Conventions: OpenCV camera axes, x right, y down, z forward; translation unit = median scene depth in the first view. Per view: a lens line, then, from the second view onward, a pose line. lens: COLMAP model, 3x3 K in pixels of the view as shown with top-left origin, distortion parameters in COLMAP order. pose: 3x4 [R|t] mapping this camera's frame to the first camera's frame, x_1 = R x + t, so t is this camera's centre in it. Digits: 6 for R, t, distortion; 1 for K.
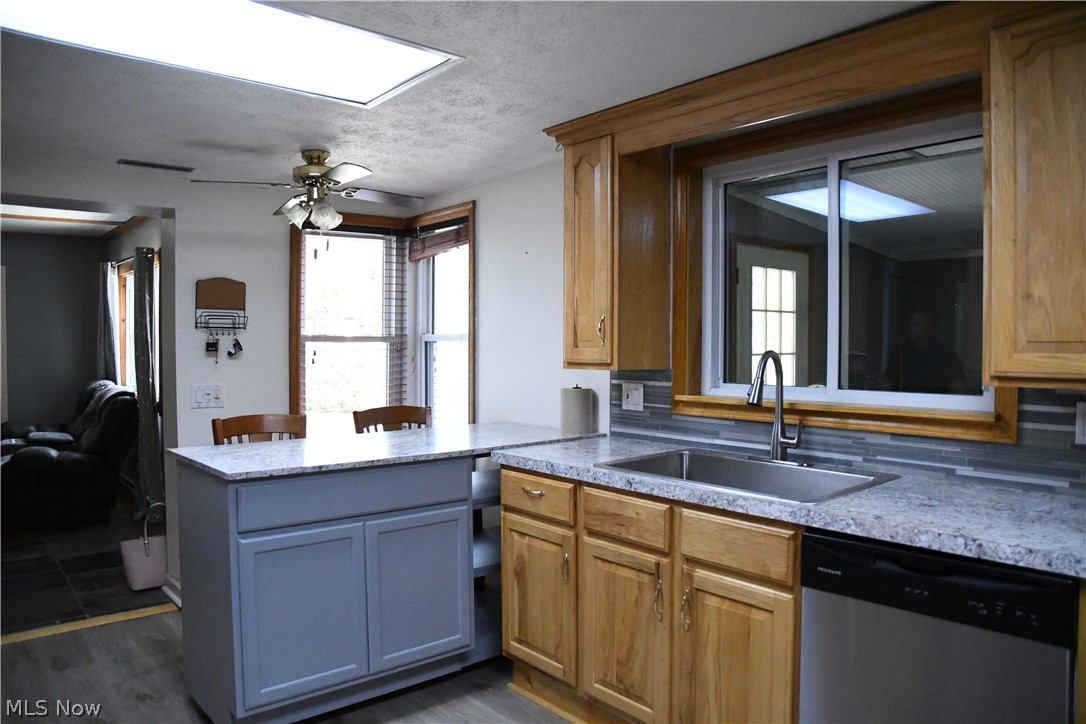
lens RADIAL K [[768.9, 0, 550.4], [0, 768.9, 357.9], [0, 0, 1]] dist [-0.128882, 0.059682]
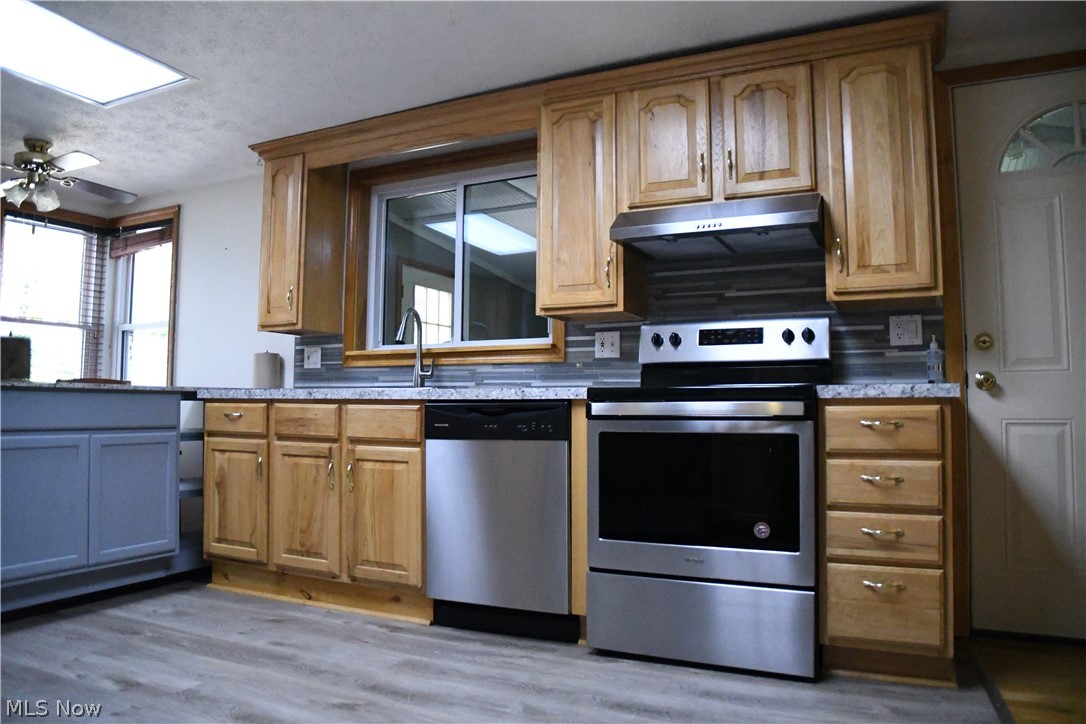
lens RADIAL K [[768.9, 0, 567.6], [0, 768.9, 364.9], [0, 0, 1]] dist [-0.128882, 0.059682]
pose [[0.907912, 0.026762, 0.418305, -0.040466], [0.005319, 0.997144, -0.075339, 0.180884], [-0.419127, 0.070626, 0.905177, -0.369344]]
